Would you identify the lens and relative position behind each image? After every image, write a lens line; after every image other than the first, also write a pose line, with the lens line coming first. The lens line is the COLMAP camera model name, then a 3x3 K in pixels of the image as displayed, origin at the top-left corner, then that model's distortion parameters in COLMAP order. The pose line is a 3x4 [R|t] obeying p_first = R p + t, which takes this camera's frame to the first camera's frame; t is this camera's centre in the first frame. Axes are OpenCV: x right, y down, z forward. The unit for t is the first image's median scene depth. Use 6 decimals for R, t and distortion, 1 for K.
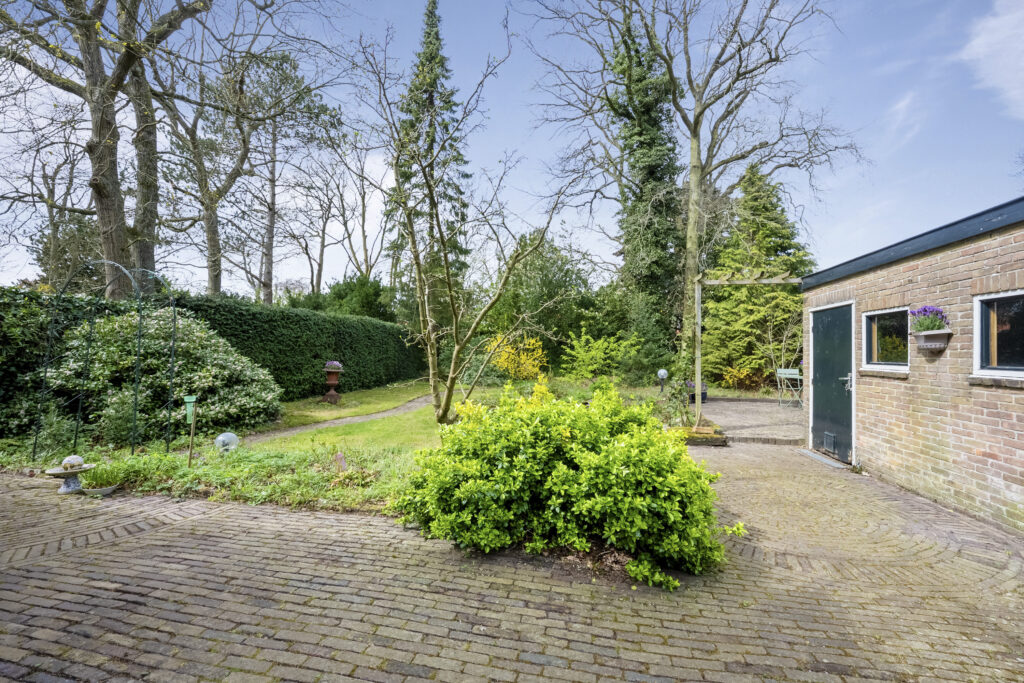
lens RADIAL K [[416.6, 0, 512.0], [0, 416.6, 341.5], [0, 0, 1]] dist [-0.000527, -0.000025]
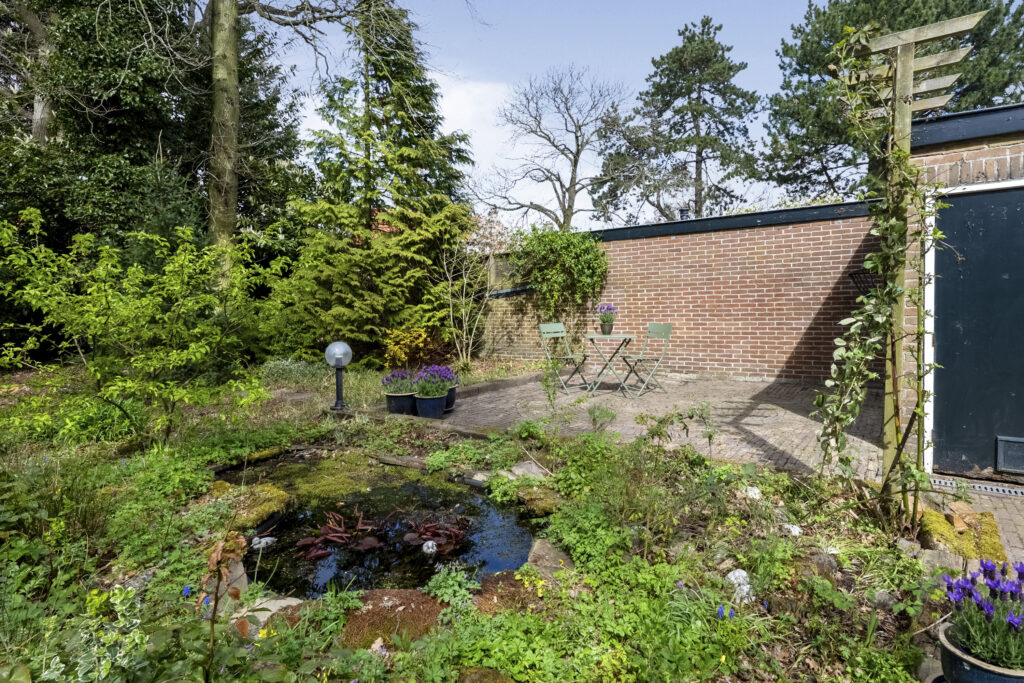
lens RADIAL K [[517.6, 0, 512.8], [0, 517.6, 328.3], [0, 0, 1]] dist [0.001289, 0.000222]
pose [[0.384398, -0.056837, 0.921416, -0.002423], [-0.002019, 0.998049, 0.062407, 0.022326], [-0.923165, -0.025849, 0.383534, 0.617756]]
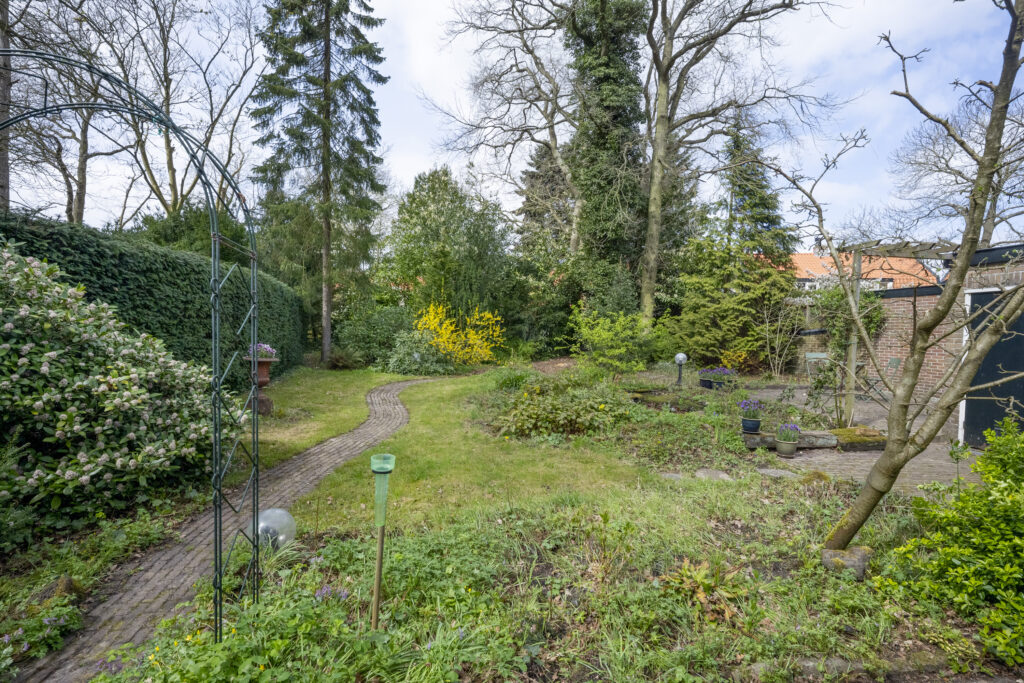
lens RADIAL K [[485.0, 0, 512.0], [0, 485.0, 341.5], [0, 0, 1]] dist [0.002335, 0.000559]
pose [[0.936509, 0.002360, 0.350636, -0.274292], [-0.022273, 0.998358, 0.052770, -0.001011], [-0.349936, -0.057229, 0.935024, 0.180918]]
